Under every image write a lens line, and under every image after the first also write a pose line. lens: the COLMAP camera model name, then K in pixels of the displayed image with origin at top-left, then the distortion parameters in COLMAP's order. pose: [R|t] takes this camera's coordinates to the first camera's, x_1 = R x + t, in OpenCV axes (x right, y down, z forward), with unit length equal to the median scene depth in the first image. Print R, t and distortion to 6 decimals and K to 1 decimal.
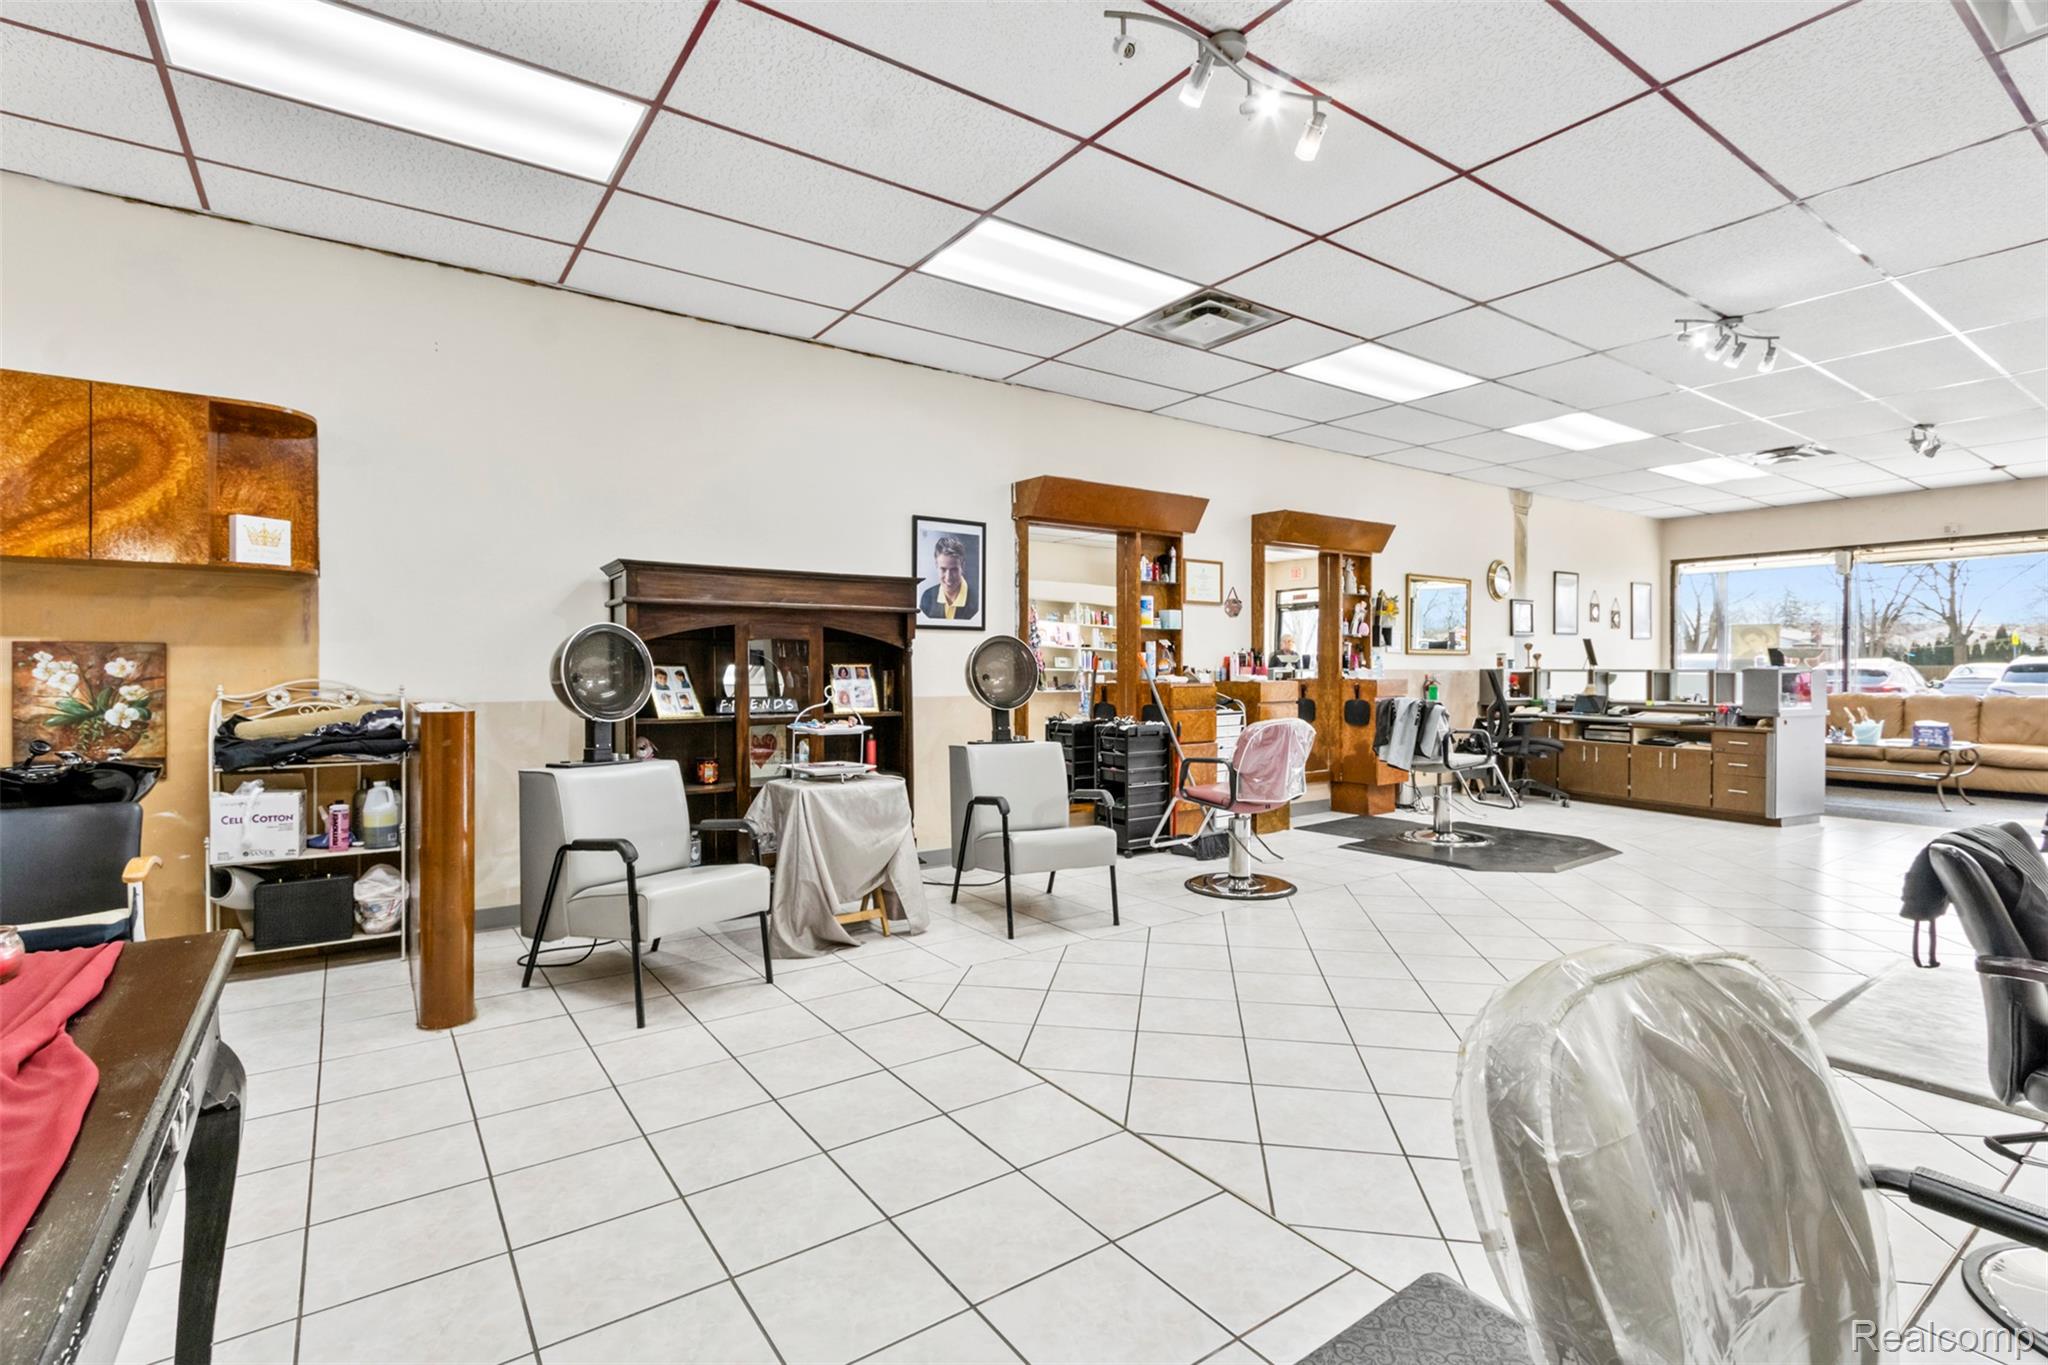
lens RADIAL K [[942.0, 0, 1024.5], [0, 942.0, 672.2], [0, 0, 1]] dist [0.005116, -0.001929]
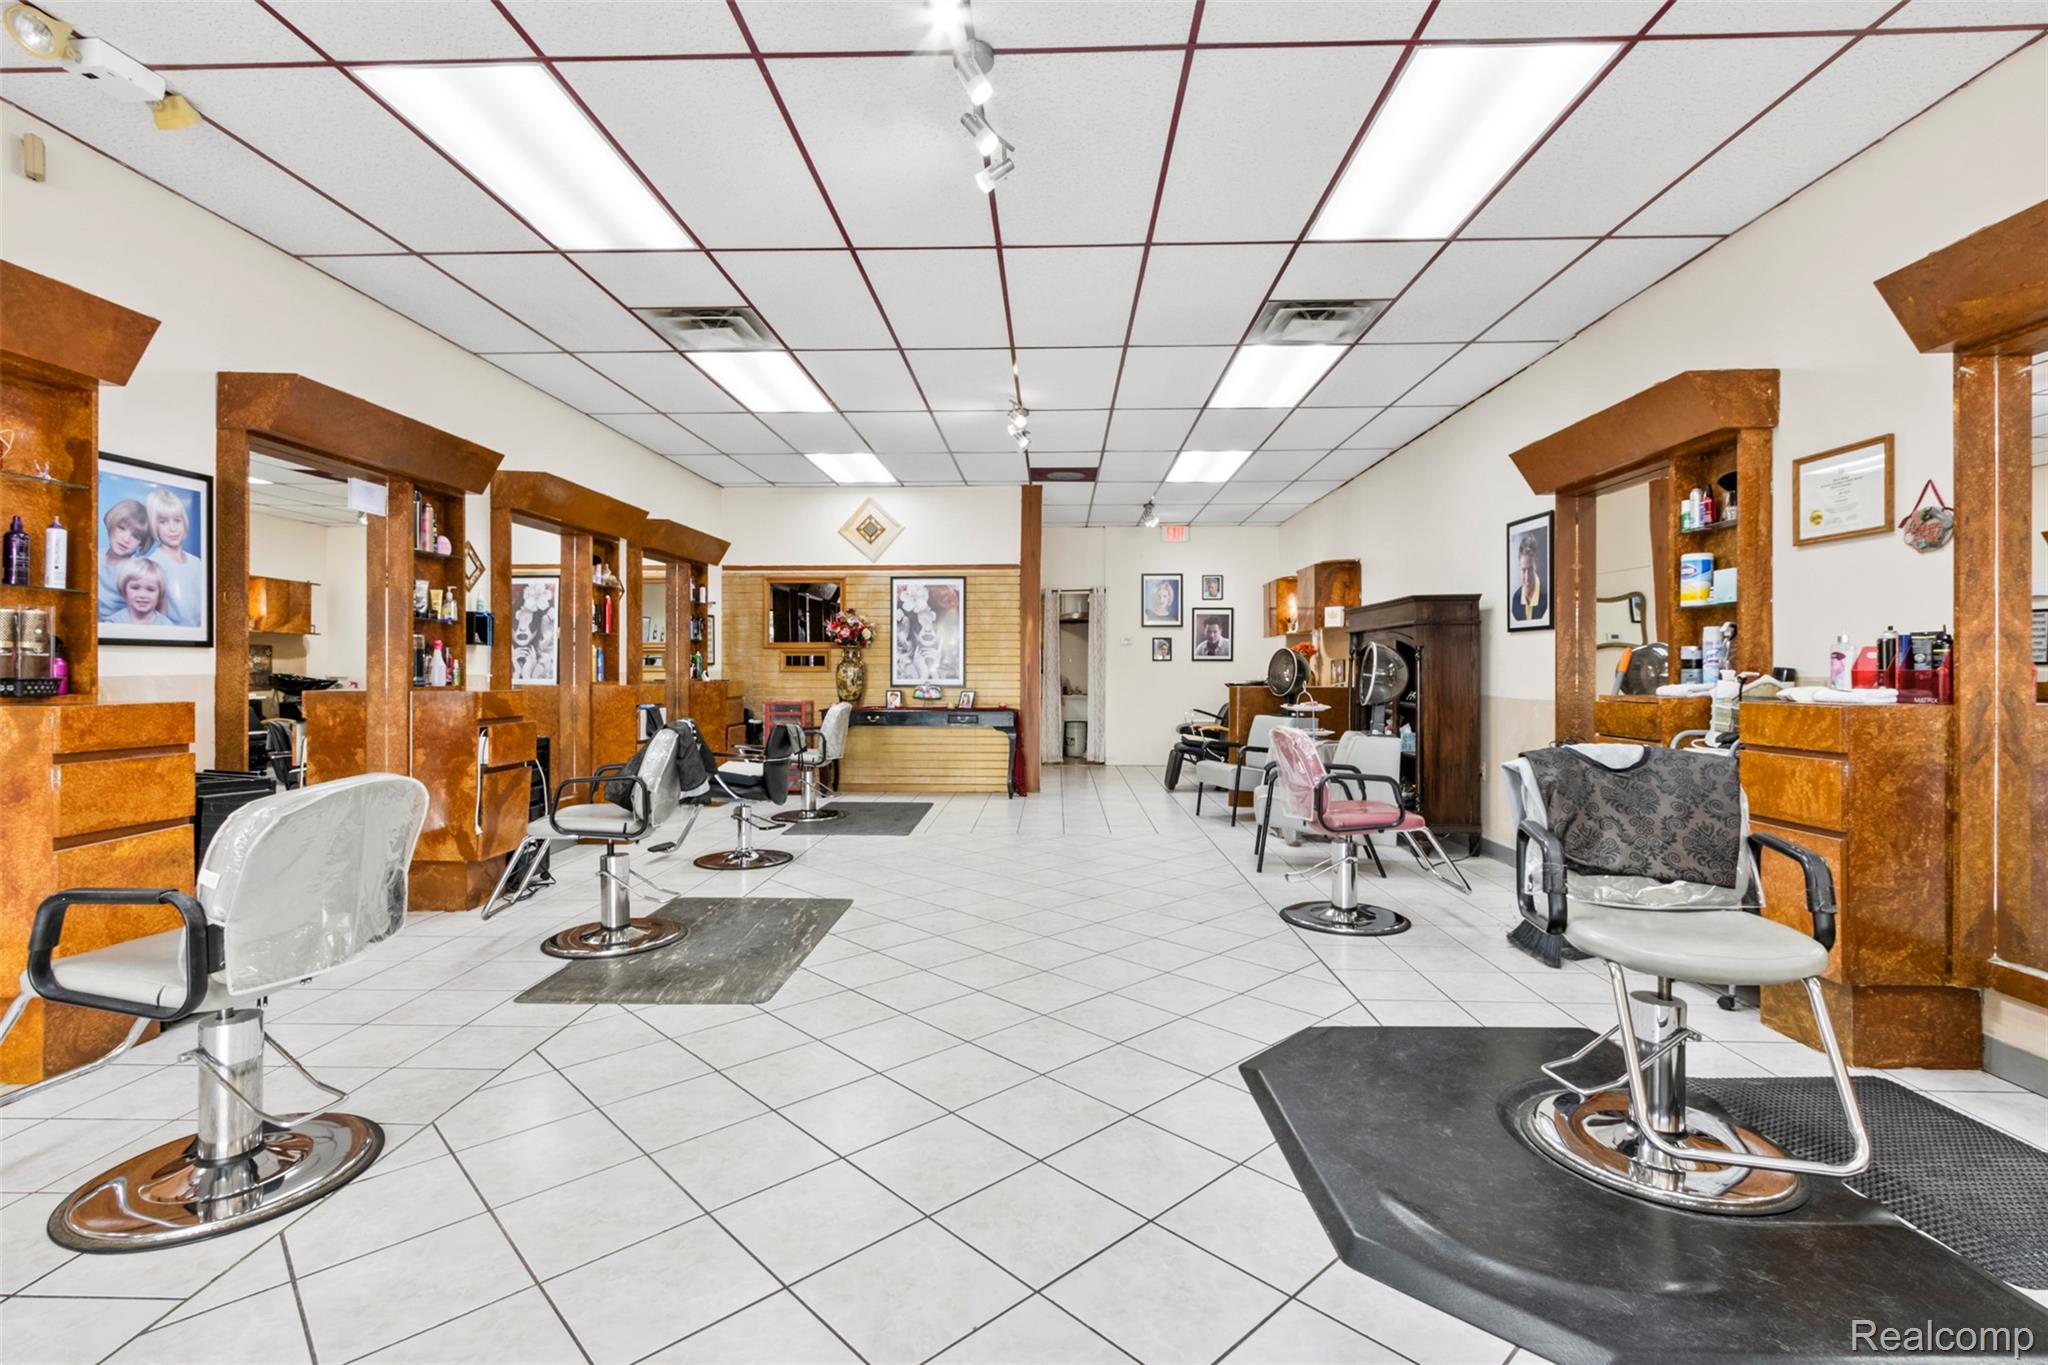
lens RADIAL K [[942.0, 0, 1016.3], [0, 942.0, 675.7], [0, 0, 1]] dist [0.005116, -0.001929]
pose [[-0.611606, 0.010353, -0.791095, 0.835658], [0.003699, 0.999941, 0.010227, -0.008275], [0.791154, 0.003329, -0.611608, 0.961864]]
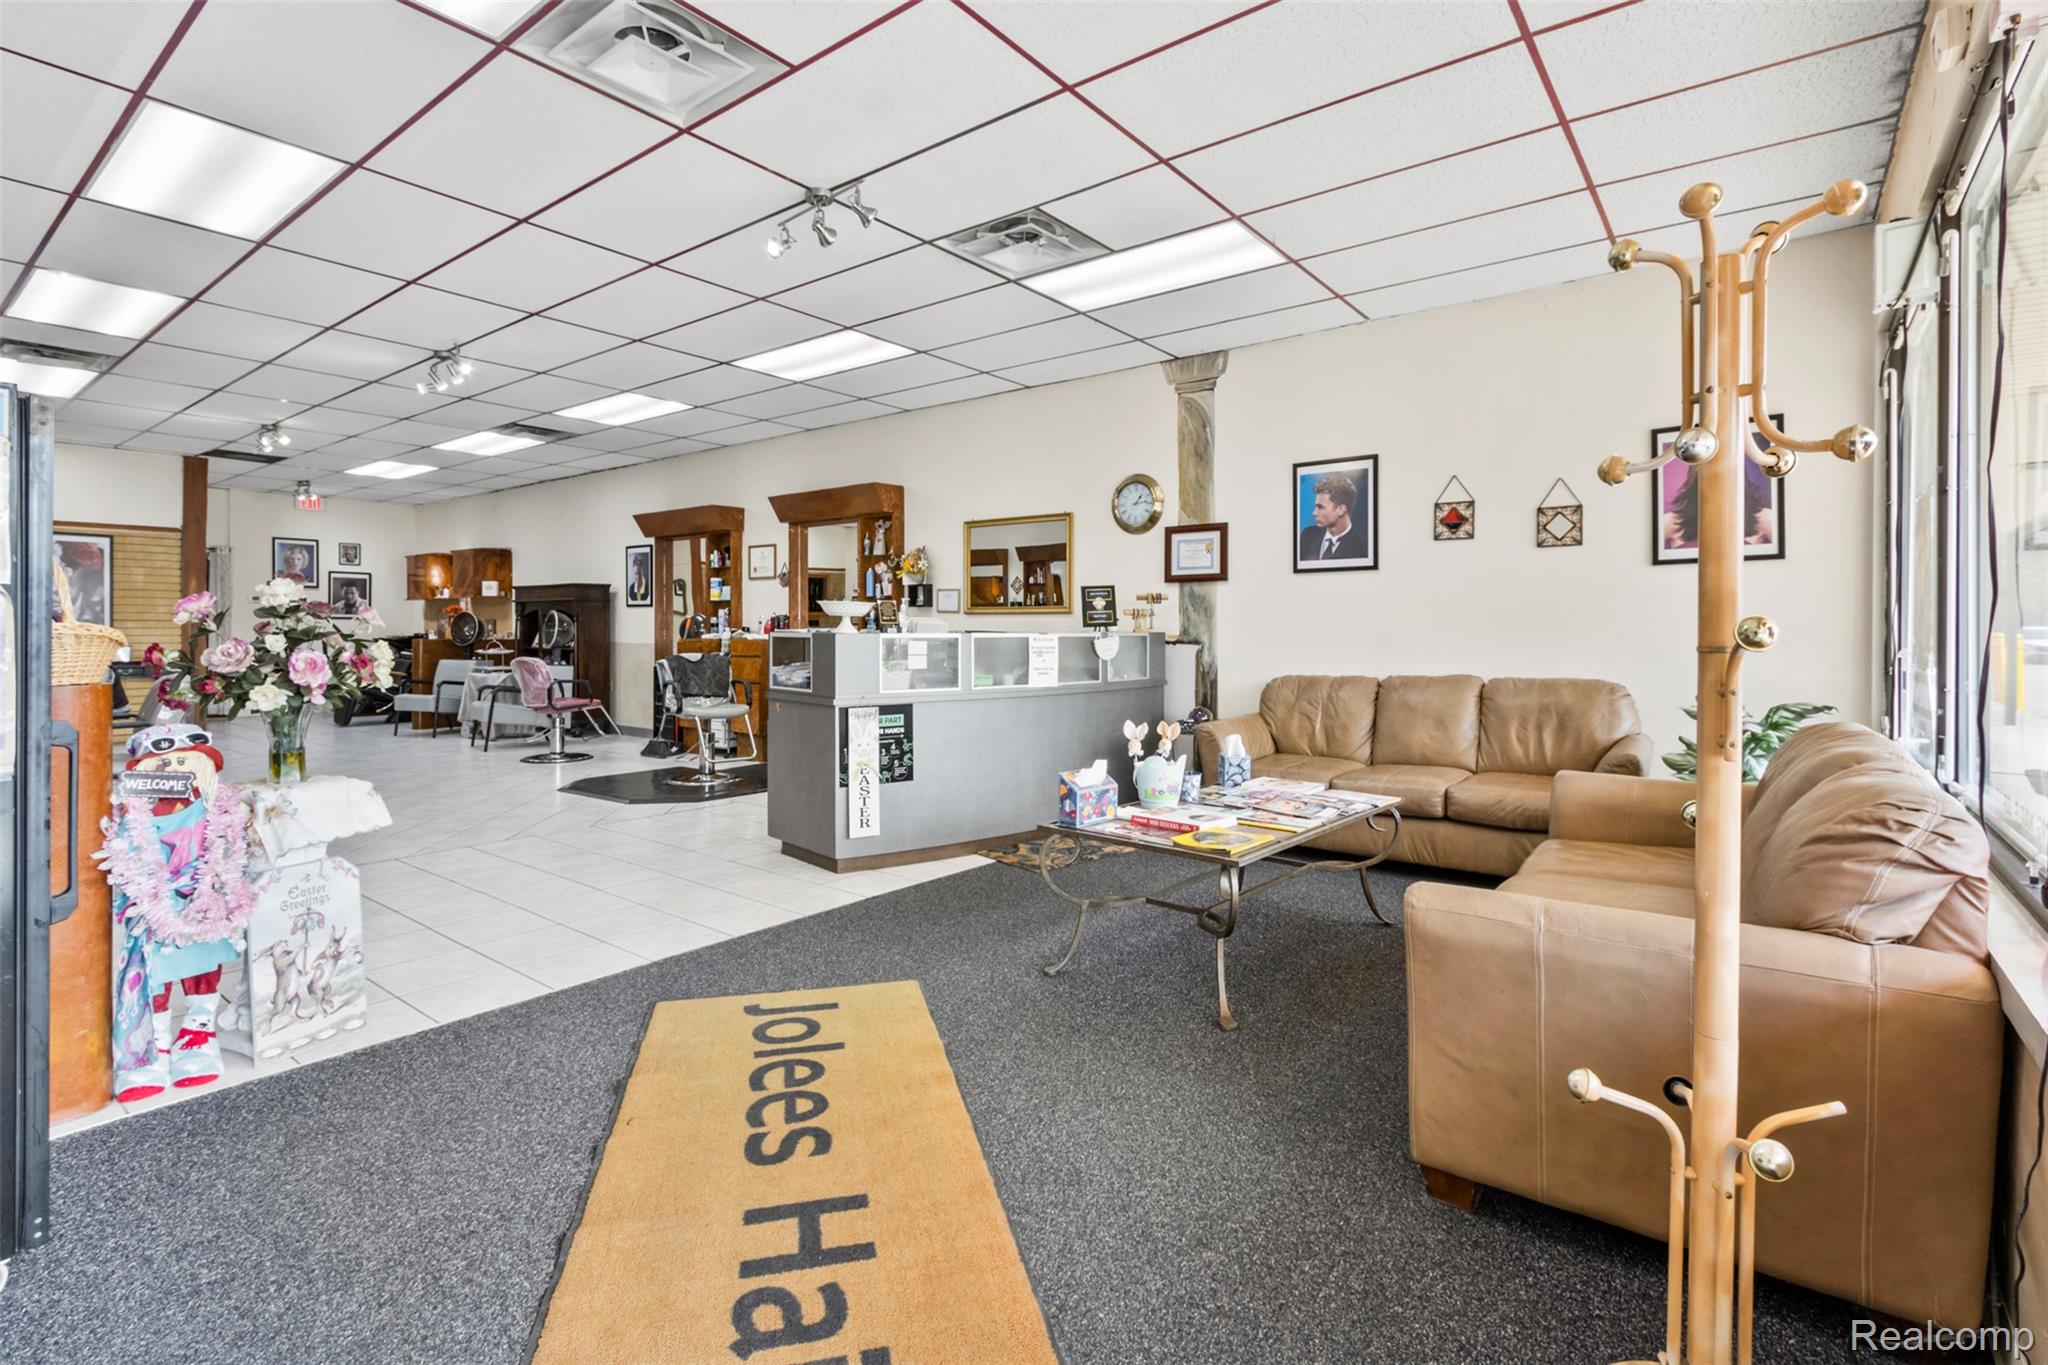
lens RADIAL K [[942.0, 0, 1037.5], [0, 942.0, 646.7], [0, 0, 1]] dist [0.005116, -0.001929]
pose [[0.293696, 0.022886, -0.955625, 1.553168], [-0.004576, 0.999736, 0.022537, -0.009550], [0.955888, -0.002246, 0.293723, 0.981077]]
